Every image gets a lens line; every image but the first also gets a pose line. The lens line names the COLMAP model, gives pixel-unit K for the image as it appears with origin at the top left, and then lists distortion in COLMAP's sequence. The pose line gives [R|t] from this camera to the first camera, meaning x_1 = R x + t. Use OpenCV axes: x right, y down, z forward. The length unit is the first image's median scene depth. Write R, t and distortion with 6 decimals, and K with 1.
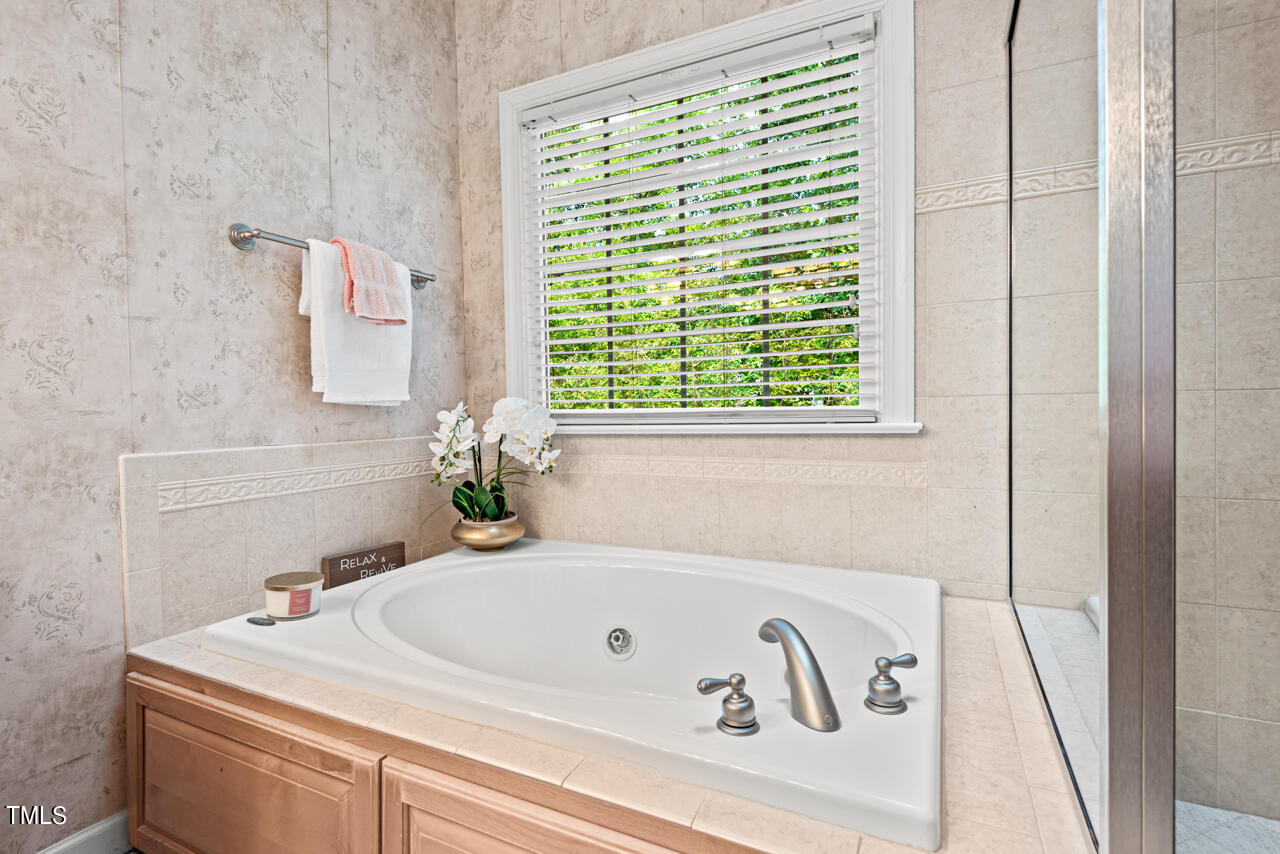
lens RADIAL K [[604.3, 0, 640.0], [0, 604.3, 427.0], [0, 0, 1]] dist [0.031503, -0.023701]
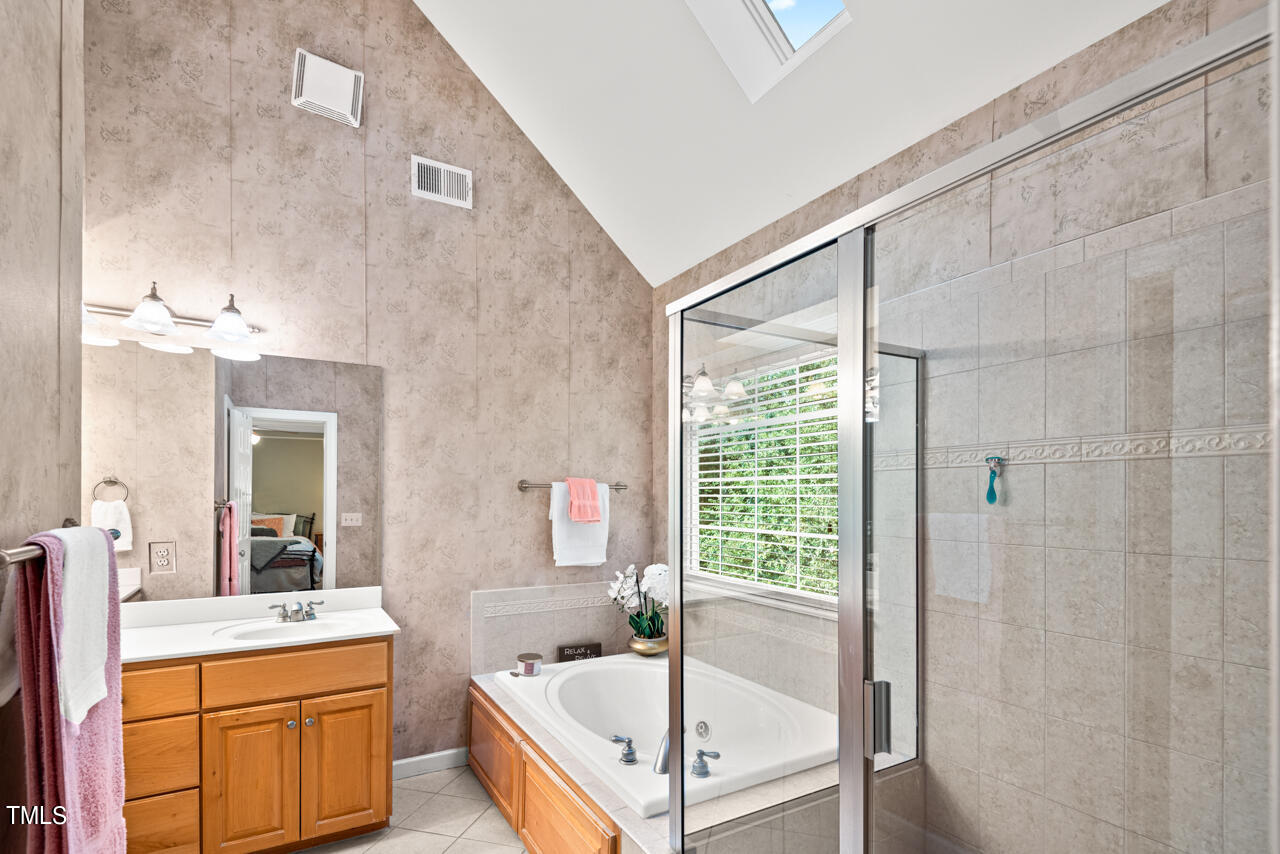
lens RADIAL K [[607.3, 0, 629.5], [0, 607.3, 499.7], [0, 0, 1]] dist [0.020133, -0.015247]
pose [[0.826265, 0.020378, -0.562913, 0.745348], [-0.032804, 0.999390, -0.011972, -0.233486], [0.562326, 0.028358, 0.826429, -0.461843]]
